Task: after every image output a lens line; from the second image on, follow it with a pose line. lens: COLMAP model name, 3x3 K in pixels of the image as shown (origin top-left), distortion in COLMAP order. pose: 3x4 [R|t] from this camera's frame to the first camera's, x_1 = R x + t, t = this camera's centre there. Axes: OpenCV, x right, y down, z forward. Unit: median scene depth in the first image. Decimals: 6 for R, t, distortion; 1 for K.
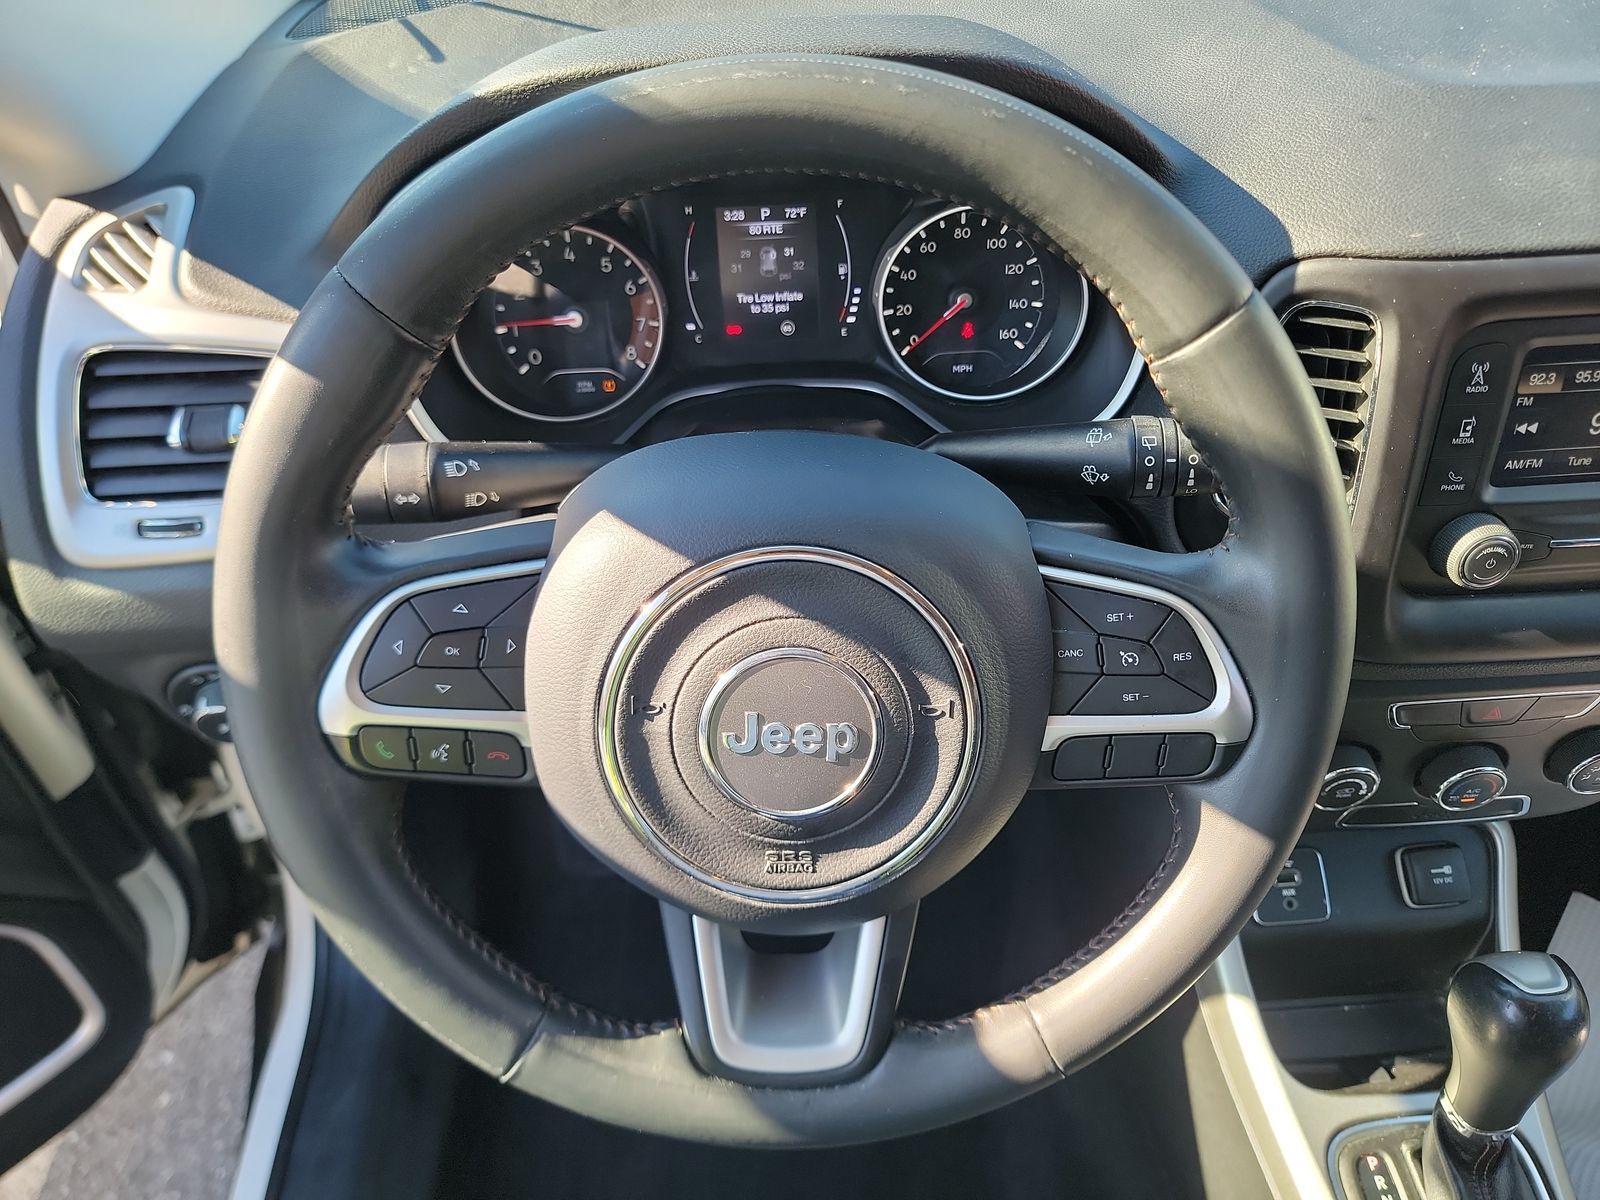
lens RADIAL K [[1190.3, 0, 800.0], [0, 1190.3, 600.0], [0, 0, 1]] dist [0.104201, -0.091218]
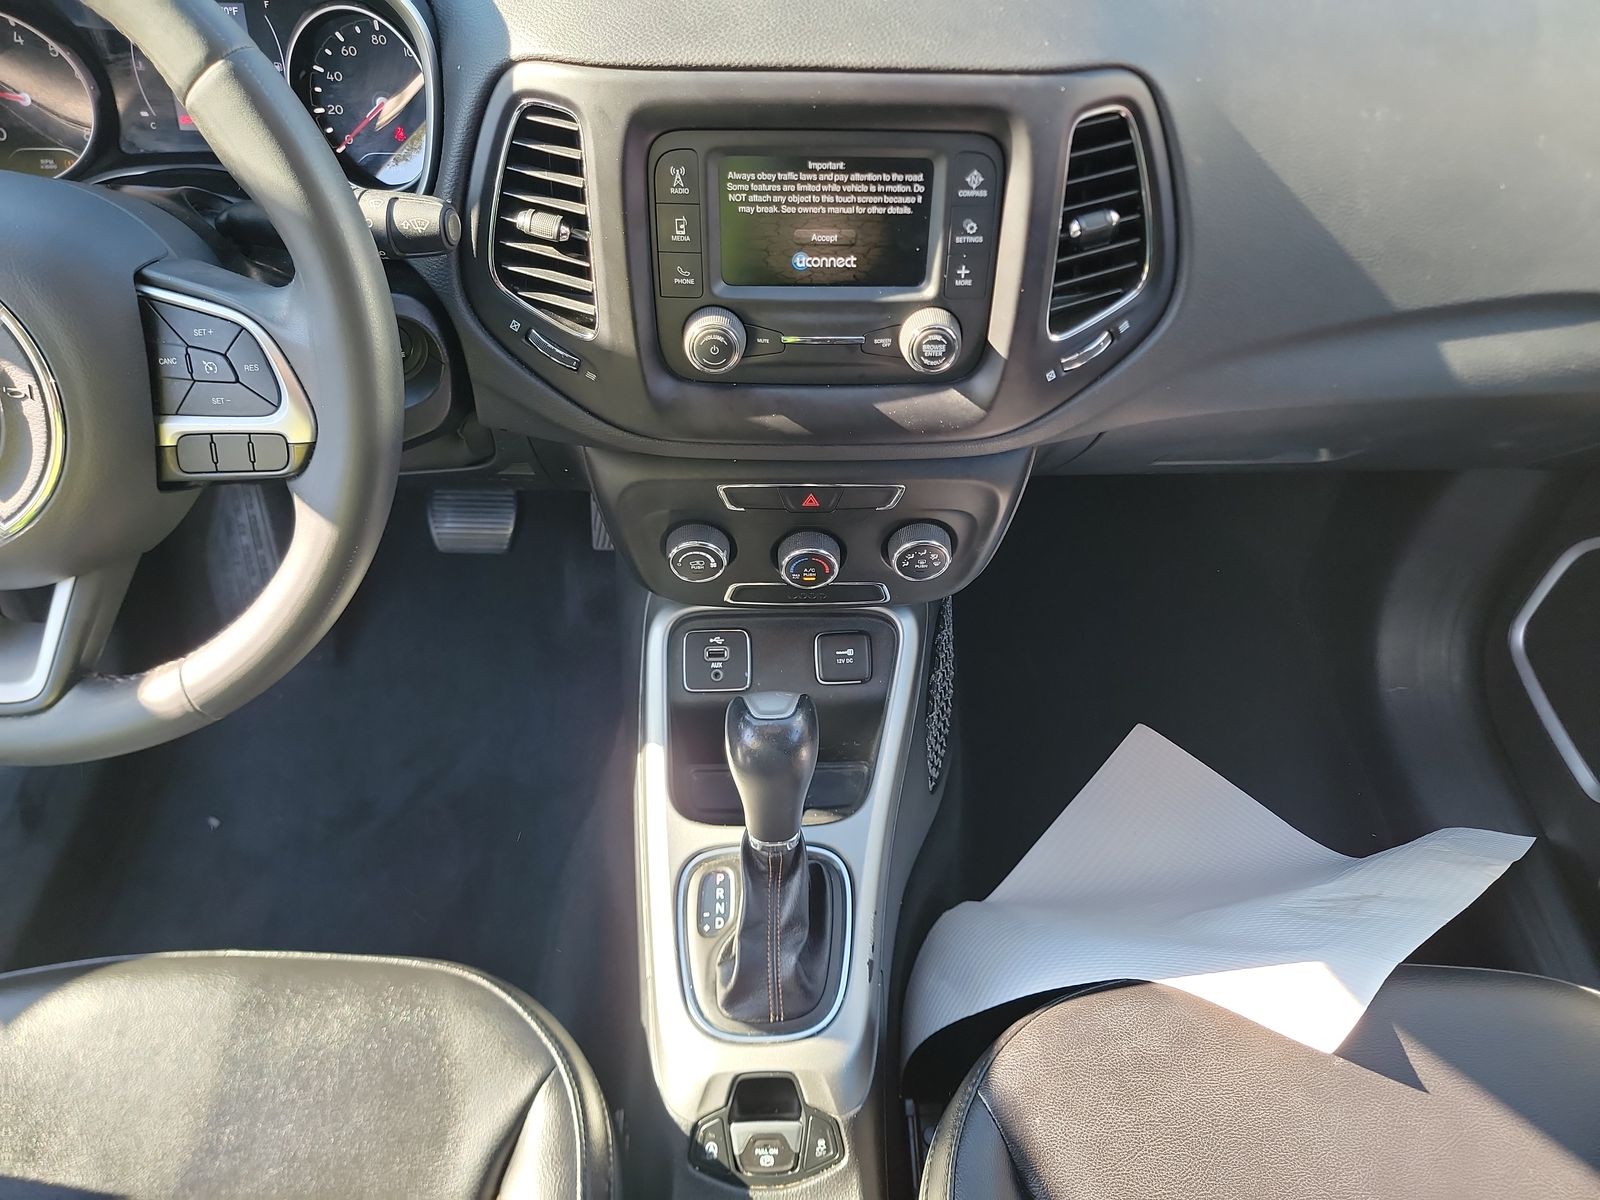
lens RADIAL K [[1190.3, 0, 800.0], [0, 1190.3, 600.0], [0, 0, 1]] dist [0.104201, -0.091218]
pose [[0.997930, 0.059105, -0.025338, 0.712643], [-0.056935, 0.995233, 0.079177, 0.118504], [0.029897, -0.077571, 0.996538, -0.177715]]
